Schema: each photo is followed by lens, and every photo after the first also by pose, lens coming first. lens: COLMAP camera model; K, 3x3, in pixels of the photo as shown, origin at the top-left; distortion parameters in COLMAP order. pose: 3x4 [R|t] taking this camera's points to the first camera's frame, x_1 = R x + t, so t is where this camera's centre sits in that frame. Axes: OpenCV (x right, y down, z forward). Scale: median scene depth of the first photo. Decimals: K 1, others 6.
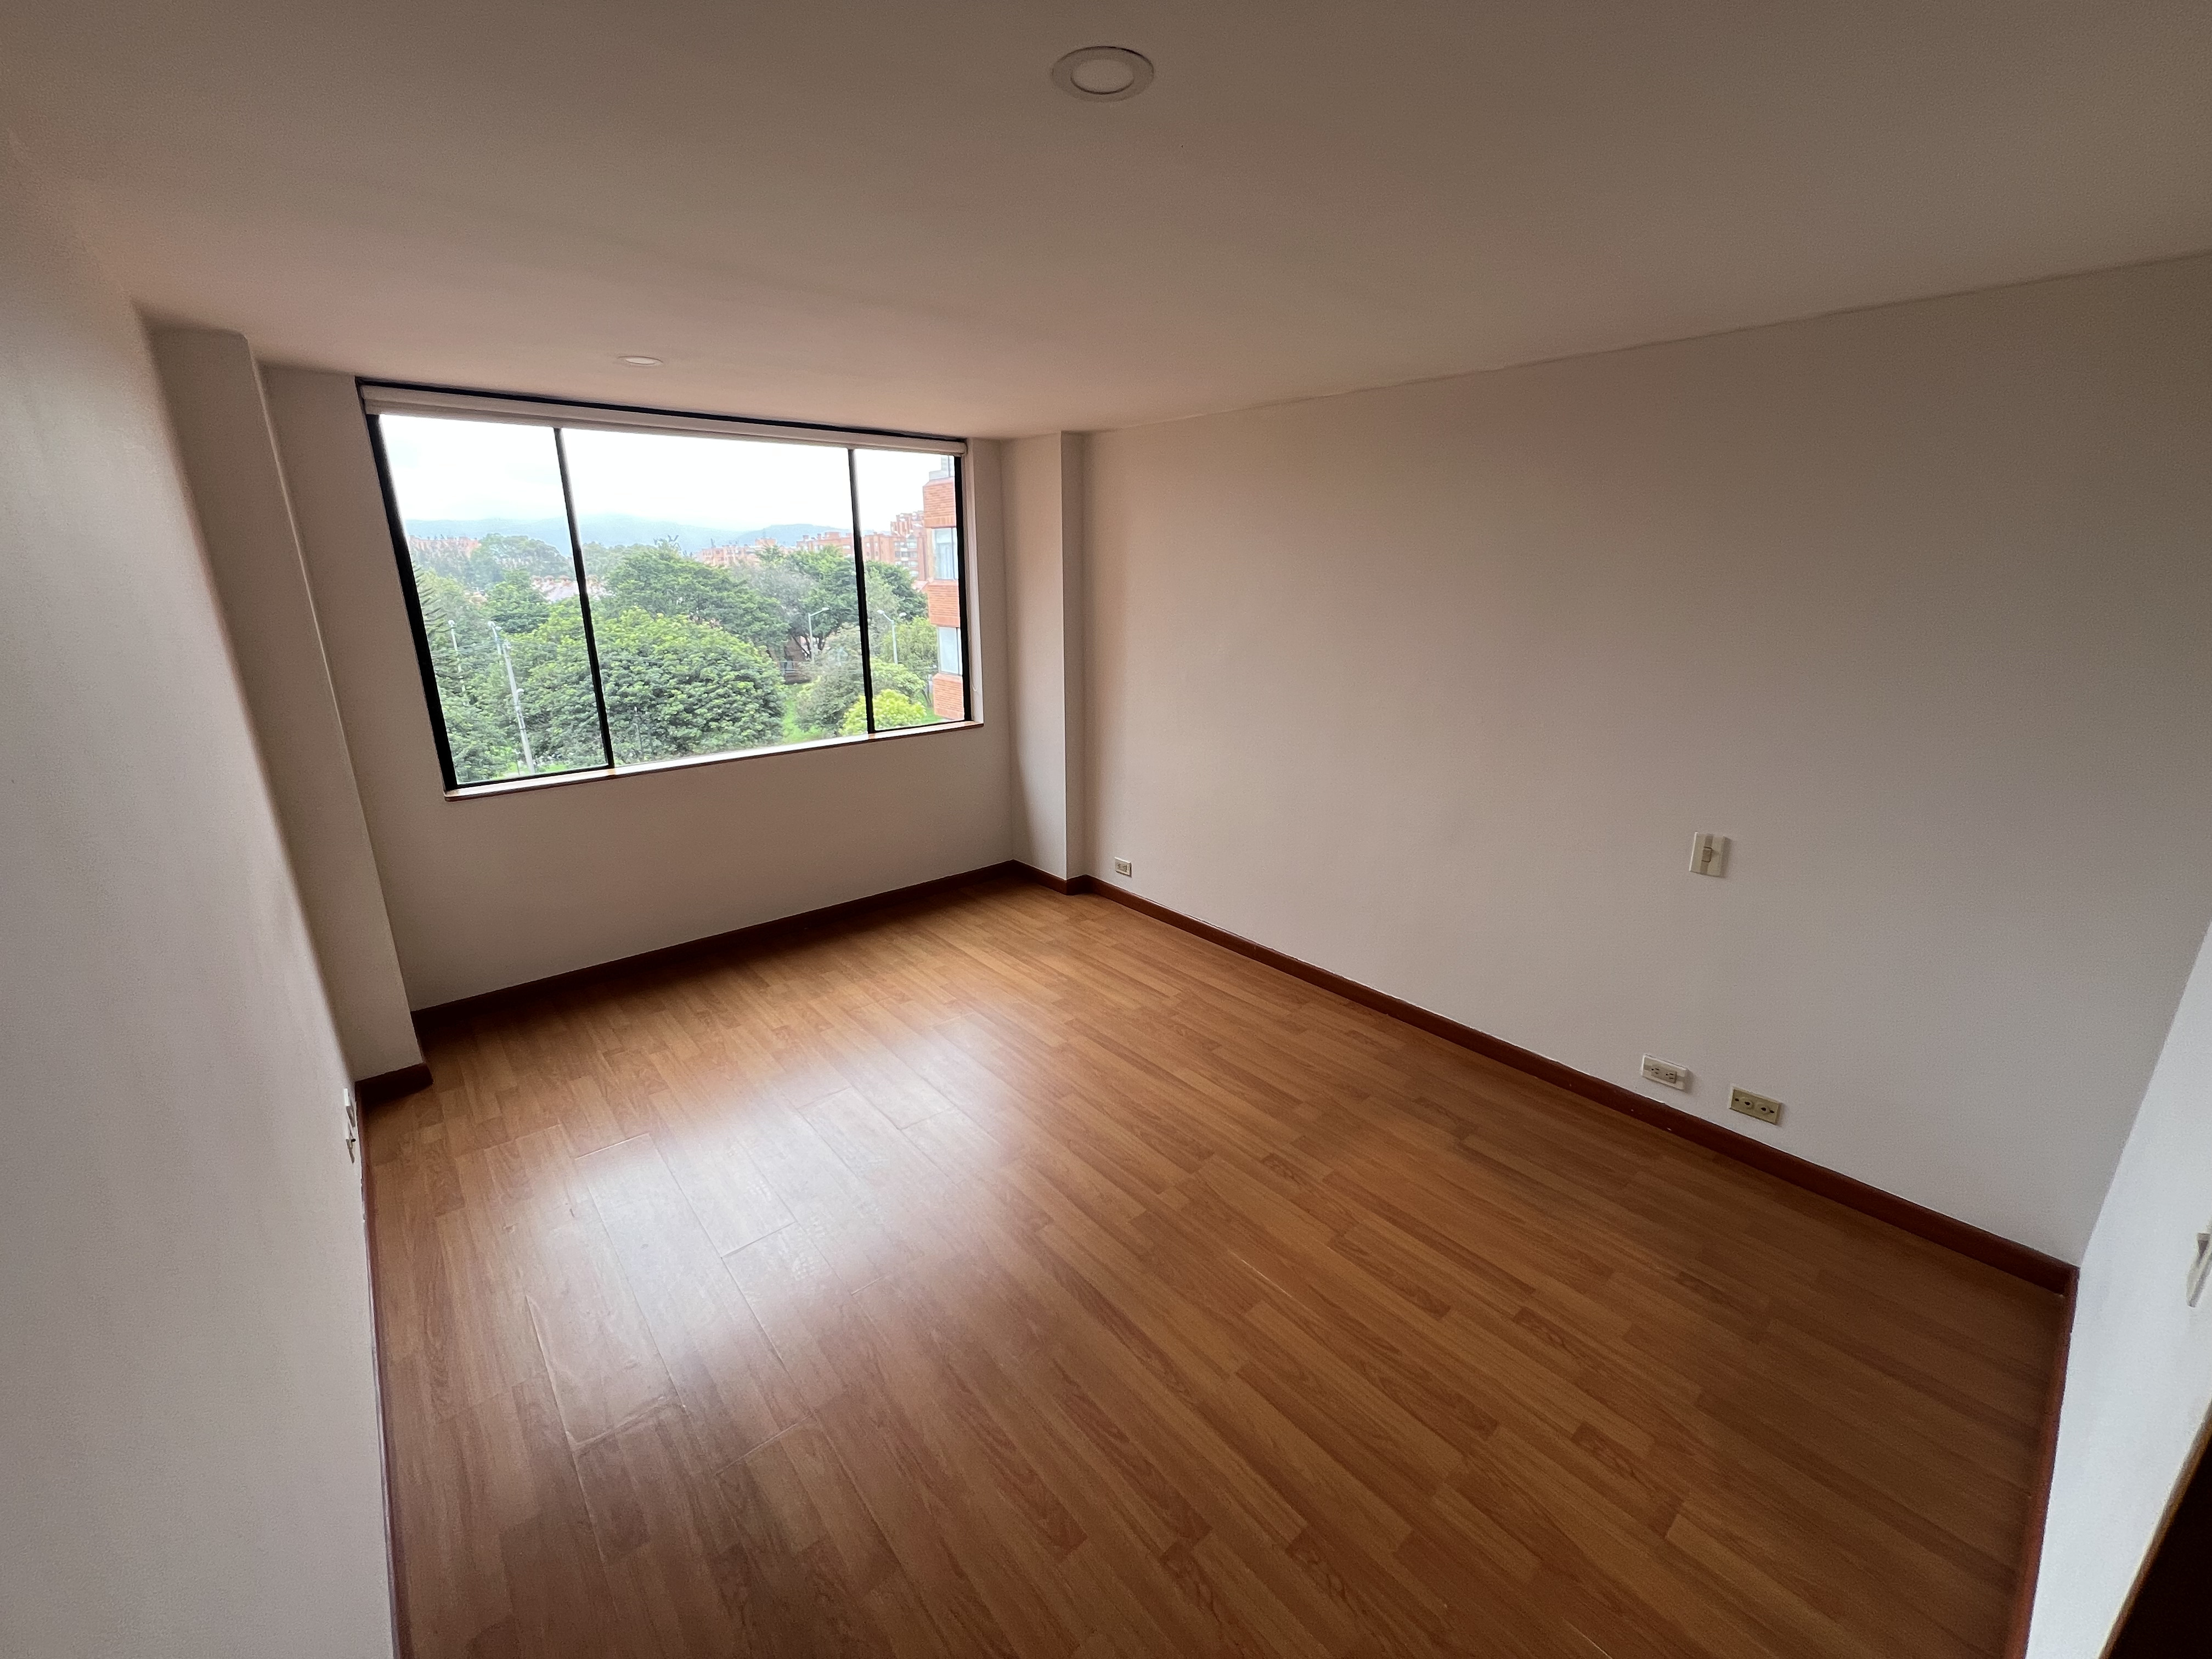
lens RADIAL K [[887.9, 0, 1108.0], [0, 887.9, 823.2], [0, 0, 1]] dist [-0.001680, 0.001218]
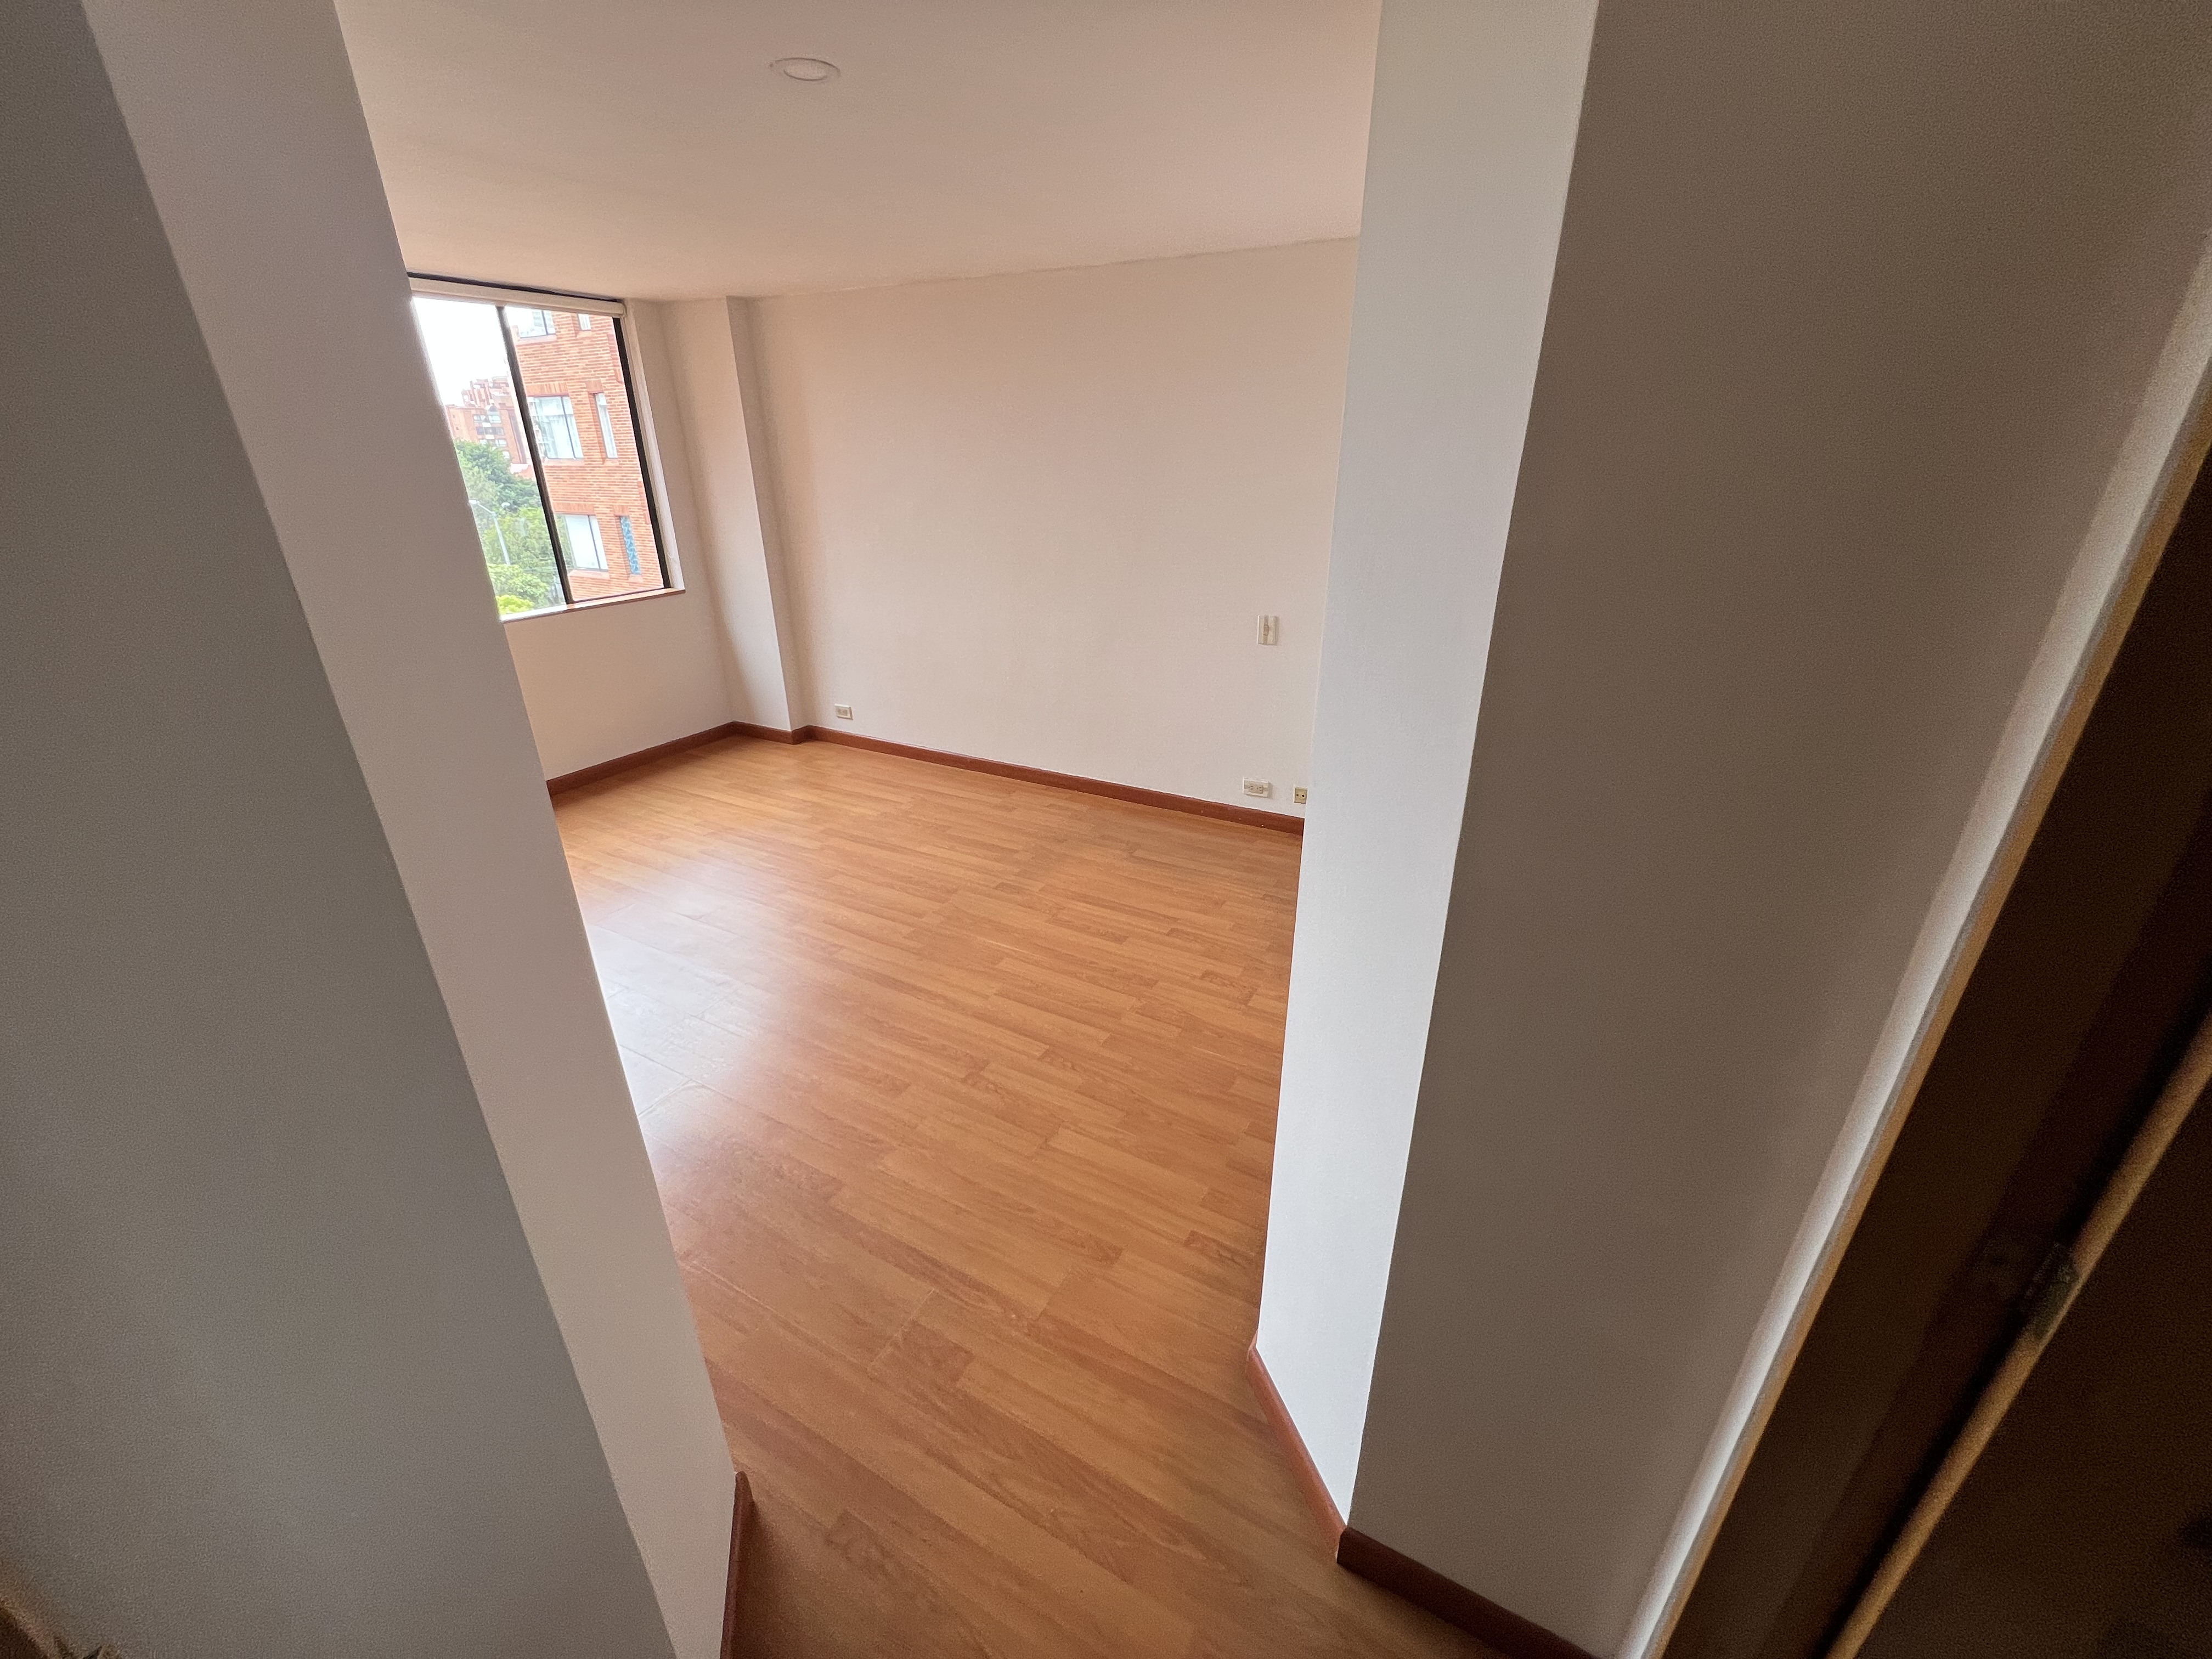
lens RADIAL K [[883.1, 0, 1102.3], [0, 883.1, 824.6], [0, 0, 1]] dist [-0.001764, -0.000208]
pose [[0.939111, -0.142761, 0.312553, -0.064676], [0.102154, 0.984476, 0.142730, 0.093170], [-0.328077, -0.102111, 0.939116, -0.251047]]
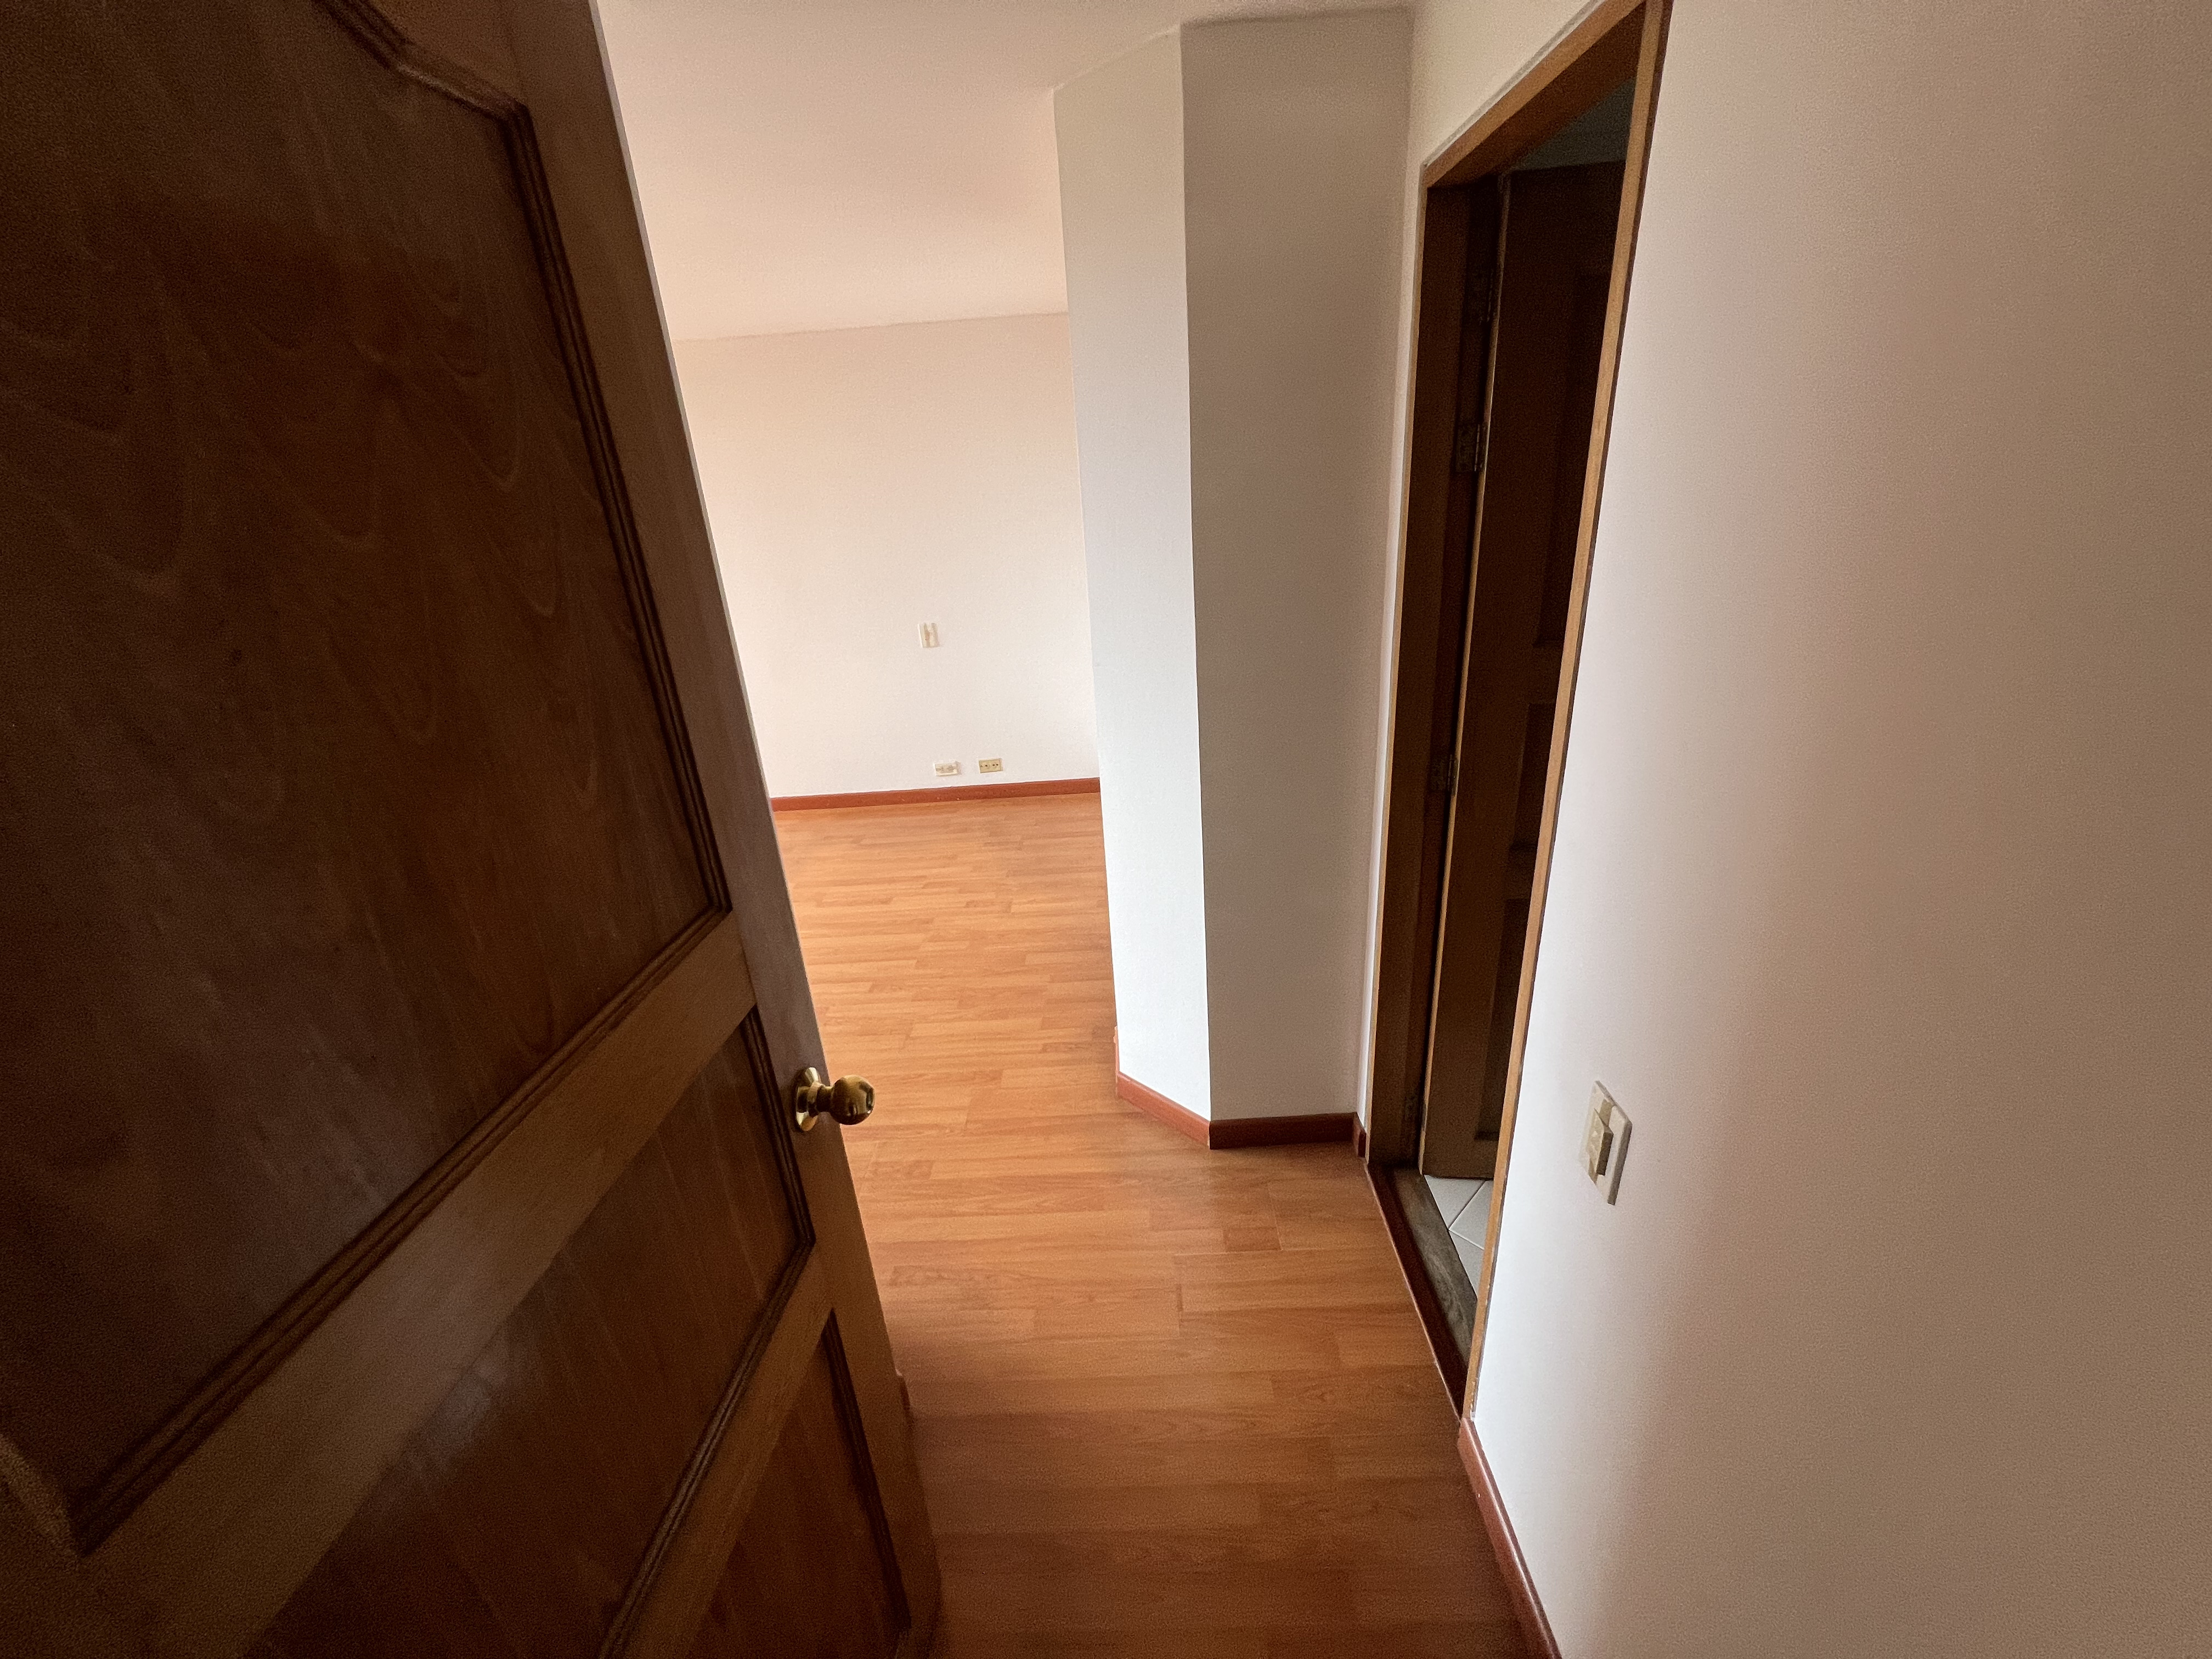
lens RADIAL K [[888.4, 0, 1082.2], [0, 888.4, 821.7], [0, 0, 1]] dist [0.063581, -0.000006]
pose [[0.675273, -0.319160, 0.664938, -0.333307], [0.274615, 0.945506, 0.174944, 0.128295], [-0.684538, 0.064467, 0.726121, -0.382927]]
